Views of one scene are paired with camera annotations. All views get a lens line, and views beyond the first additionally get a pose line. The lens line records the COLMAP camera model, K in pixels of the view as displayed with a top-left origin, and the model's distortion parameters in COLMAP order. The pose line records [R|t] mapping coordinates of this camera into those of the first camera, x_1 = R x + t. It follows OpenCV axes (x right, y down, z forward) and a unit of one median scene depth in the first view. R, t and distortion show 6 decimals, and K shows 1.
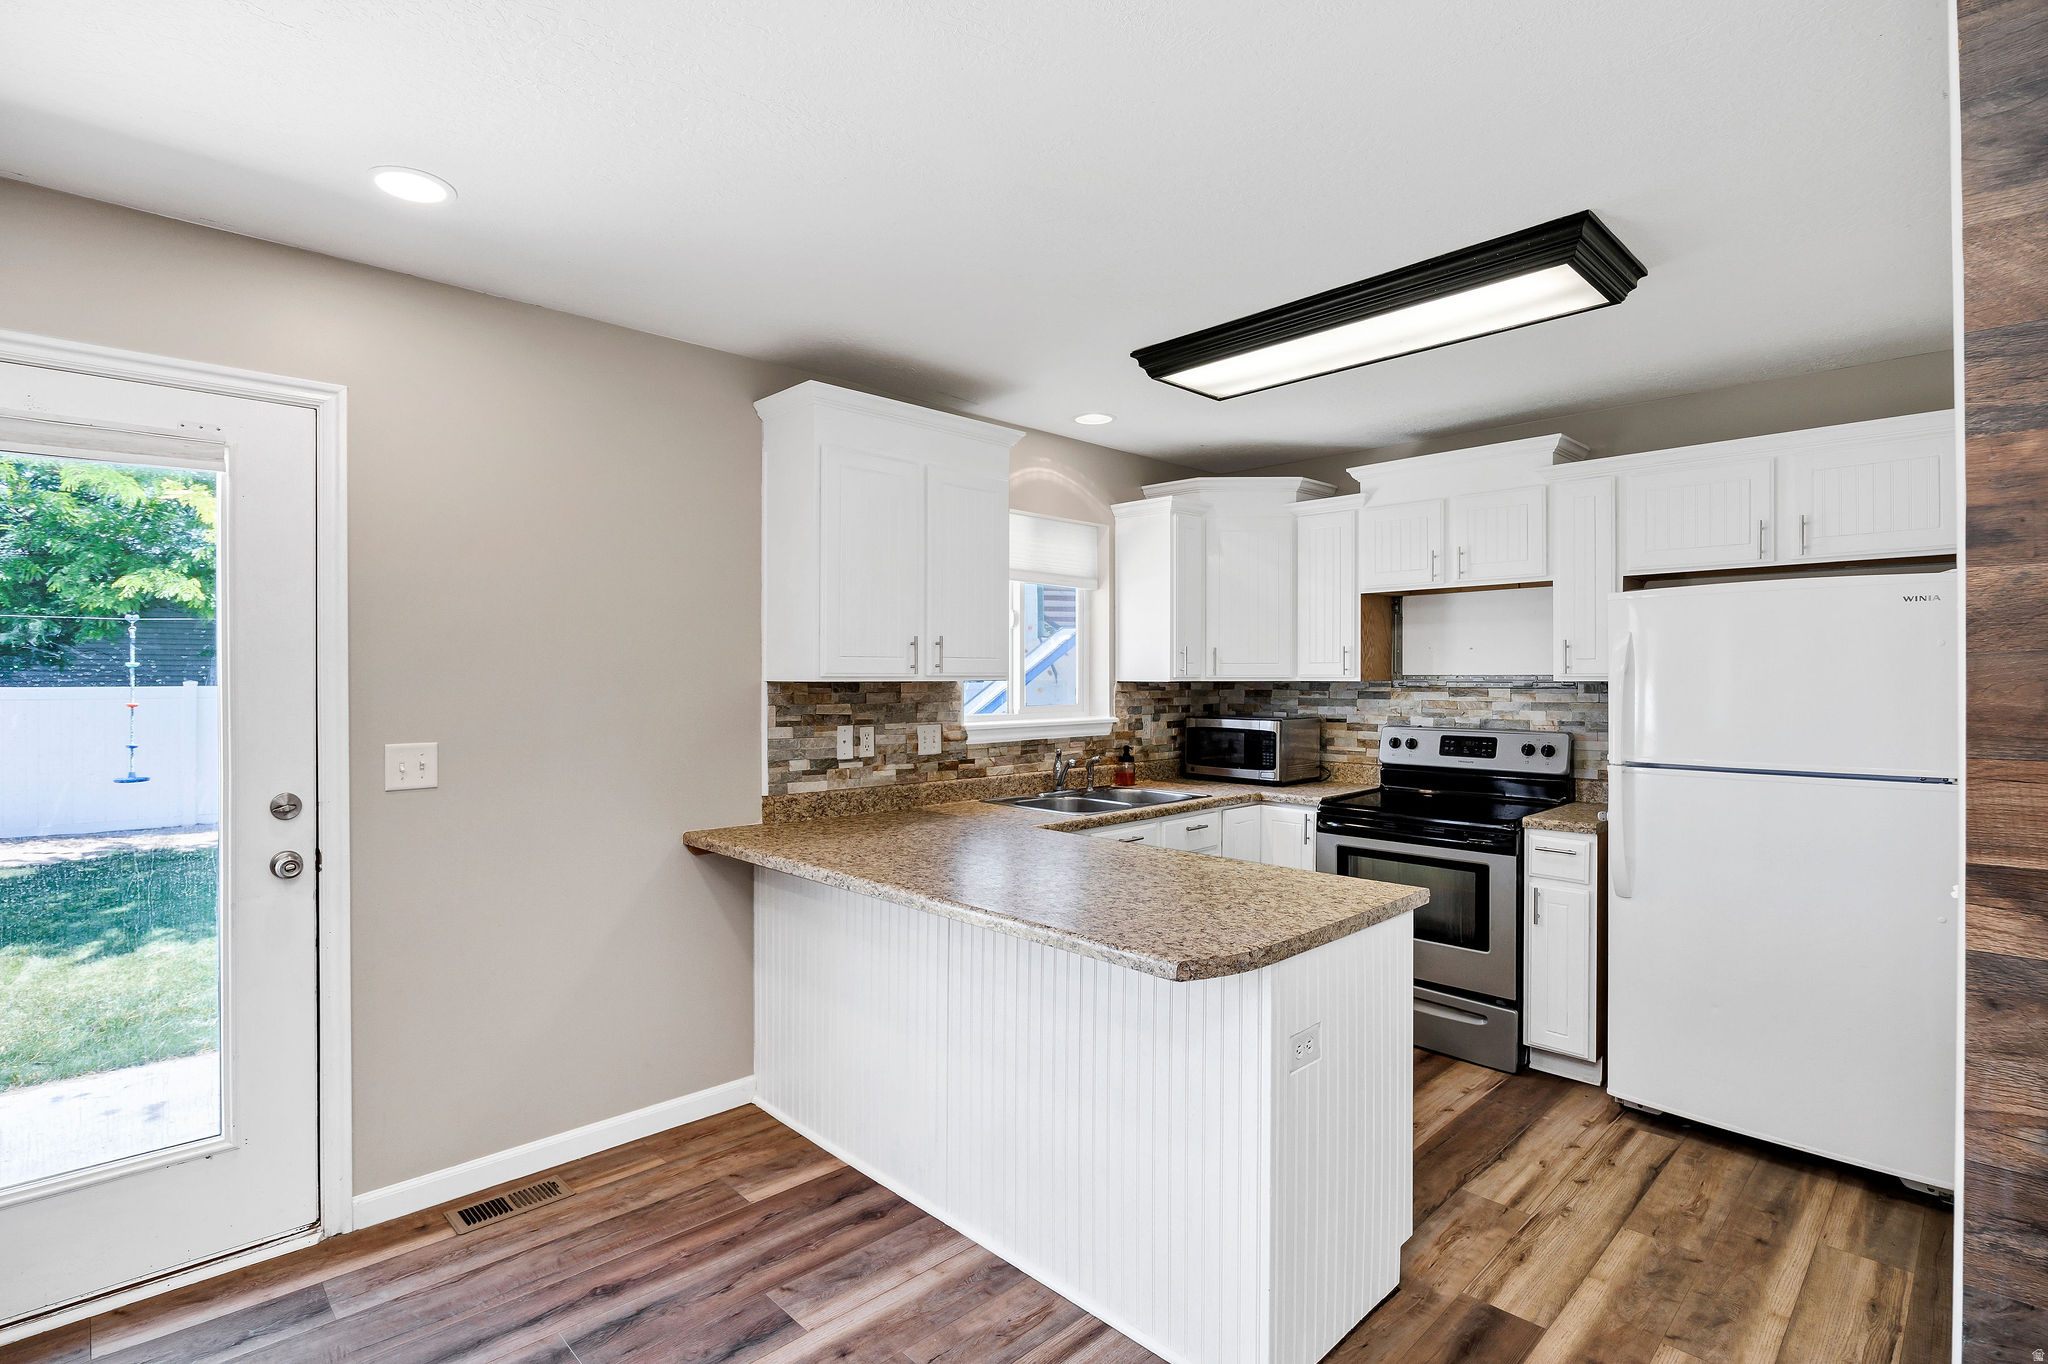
lens RADIAL K [[964.6, 0, 1018.3], [0, 964.6, 684.0], [0, 0, 1]] dist [-0.004287, -0.001374]
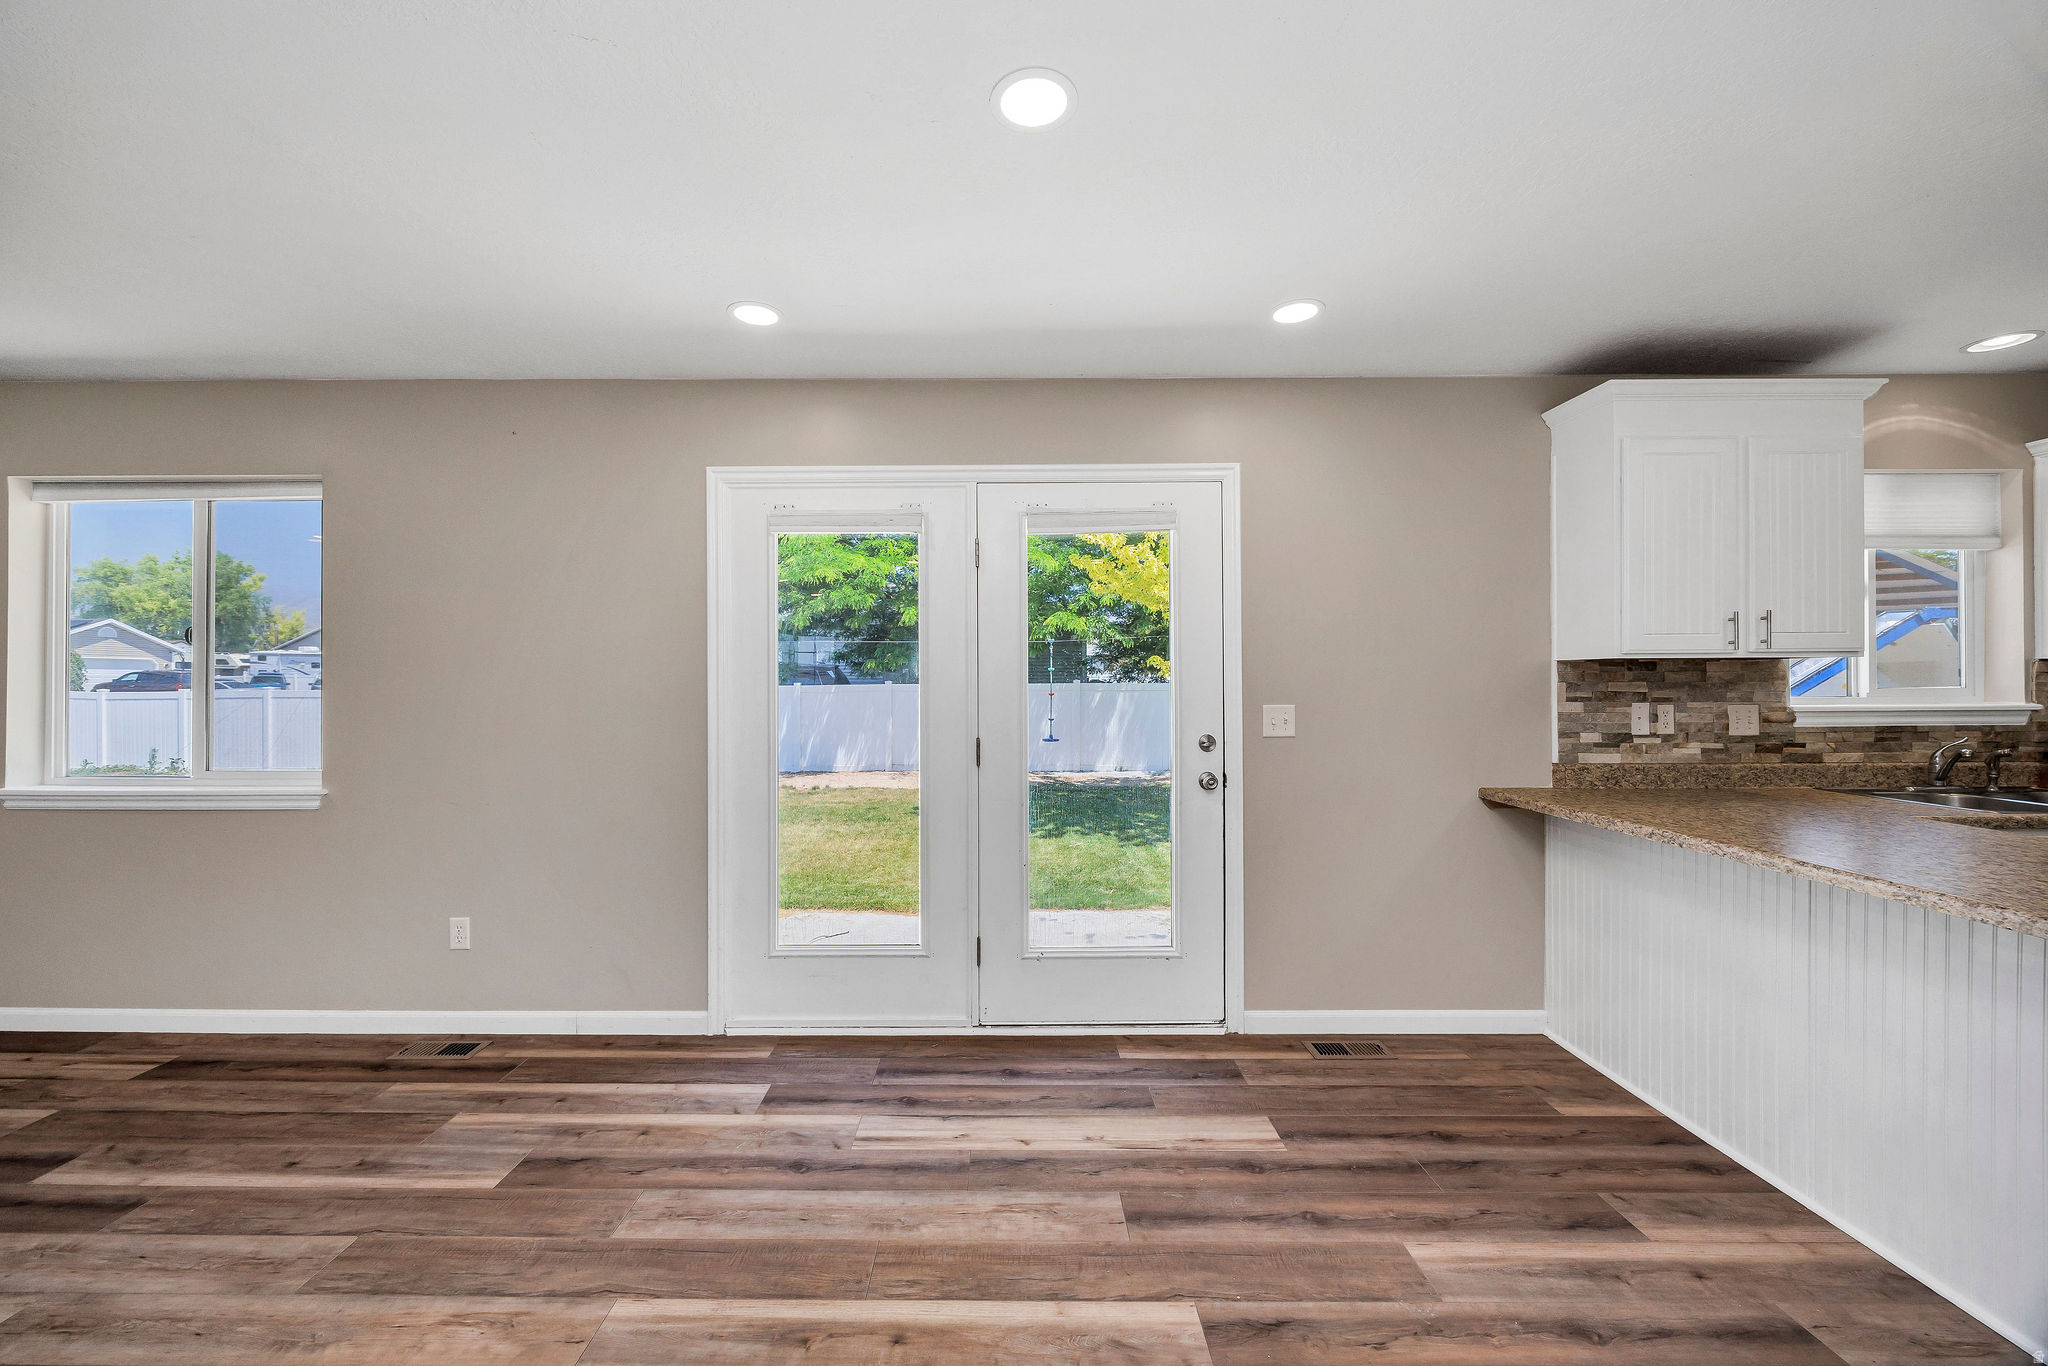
lens RADIAL K [[803.3, 0, 1025.5], [0, 803.3, 679.5], [0, 0, 1]] dist [0.000497, 0.000301]
pose [[0.725413, -0.002970, -0.688307, -0.074552], [-0.001956, 0.999978, -0.006376, 0.029501], [0.688311, 0.005972, 0.725391, -0.113128]]
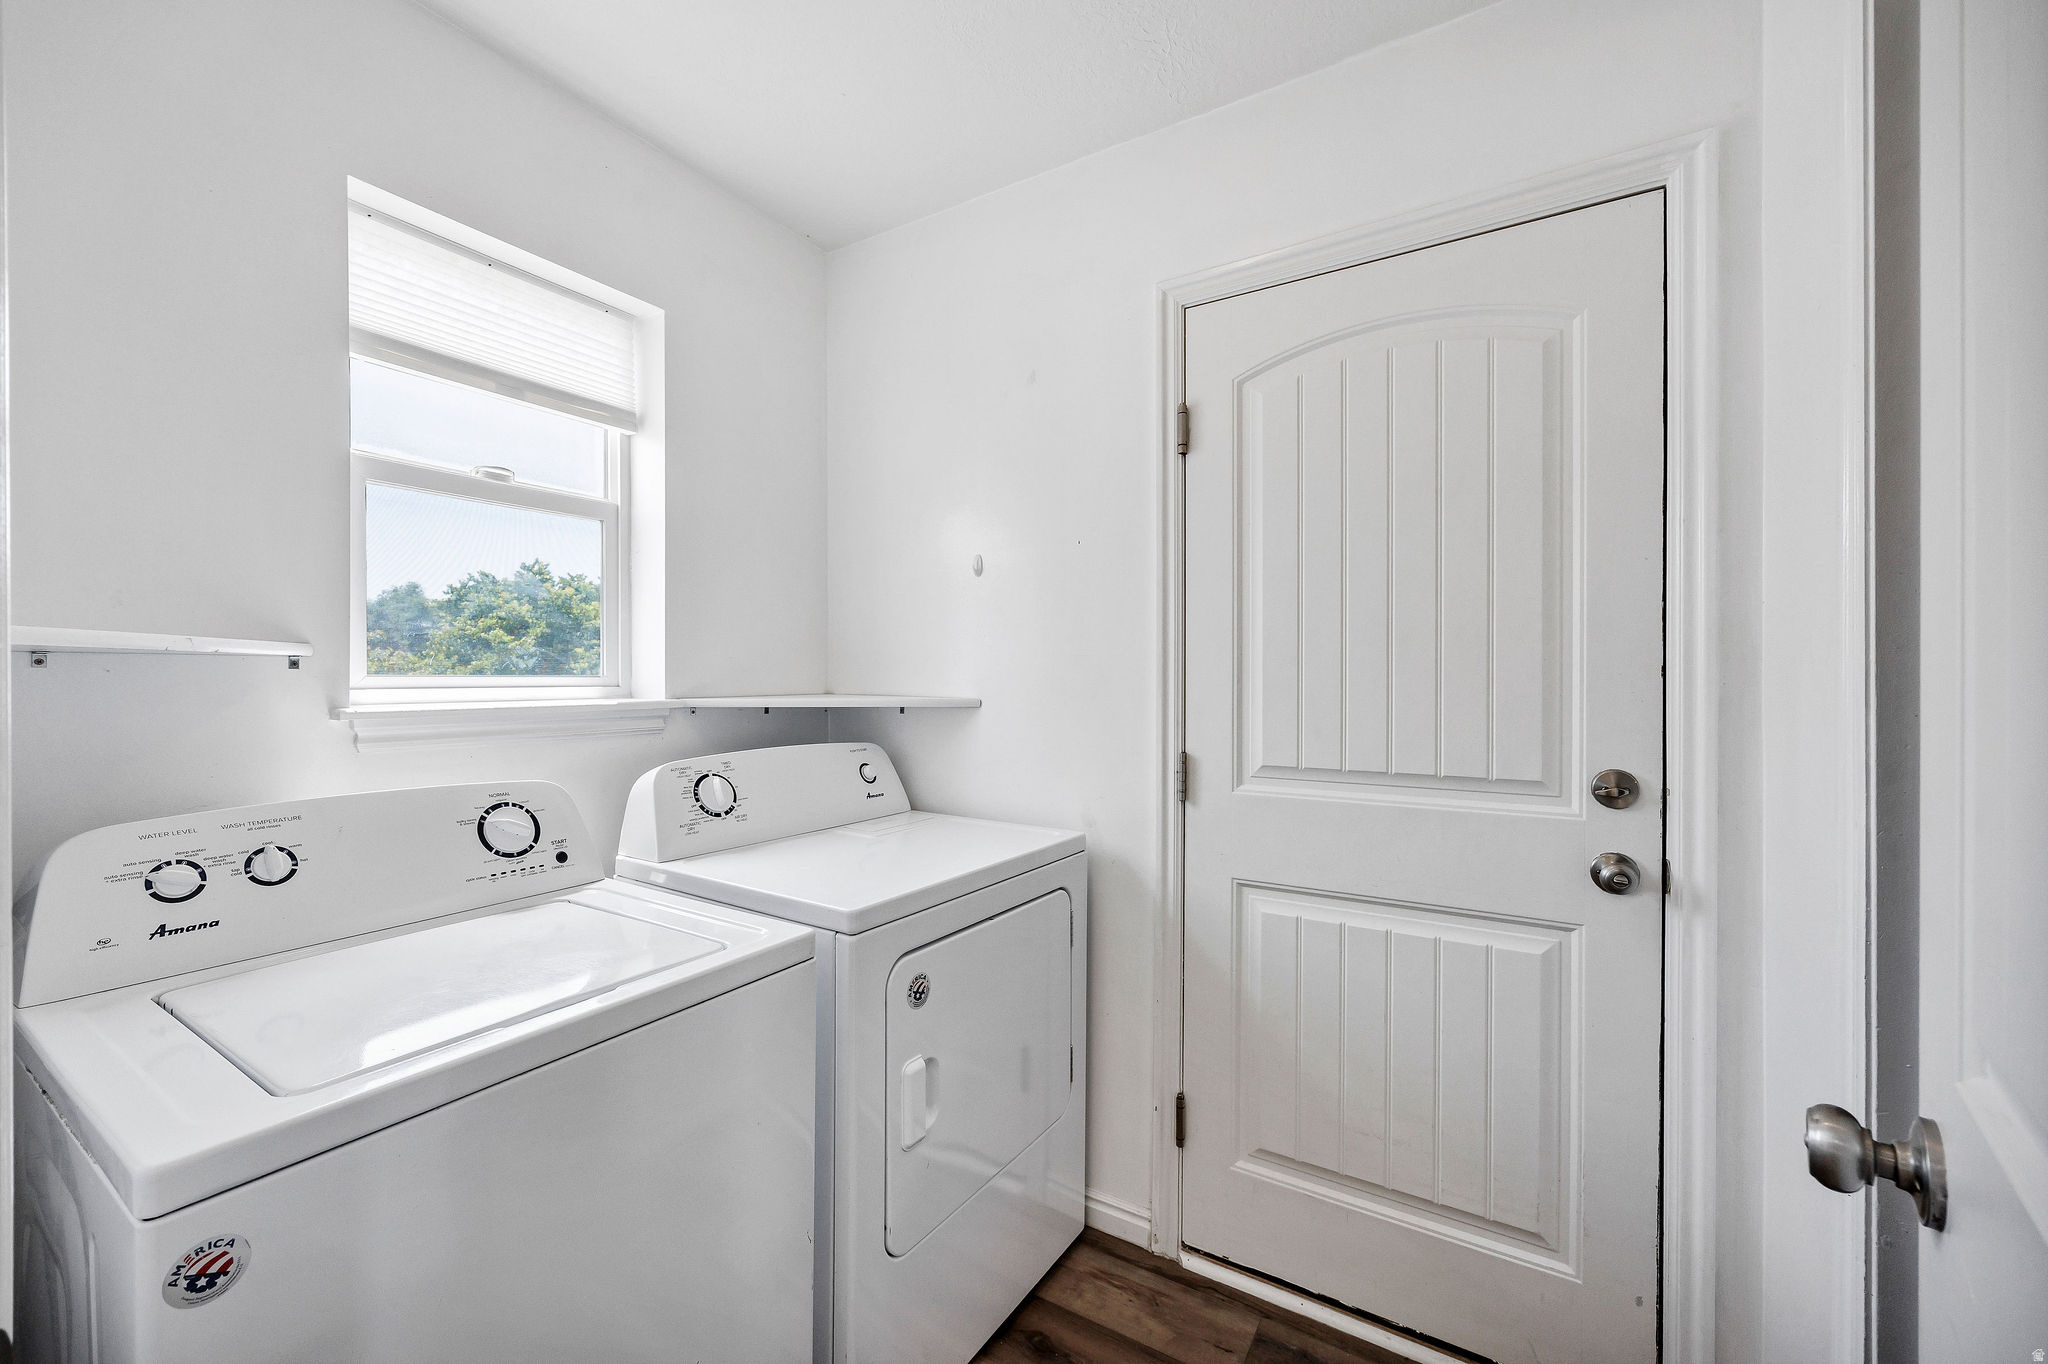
lens RADIAL K [[803.3, 0, 1016.2], [0, 803.3, 682.7], [0, 0, 1]] dist [0.000497, 0.000301]
pose [[0.256553, 0.011853, -0.966457, -0.269292], [-0.008905, 0.999911, 0.009899, 0.042361], [0.966489, 0.006067, 0.256636, 0.370601]]
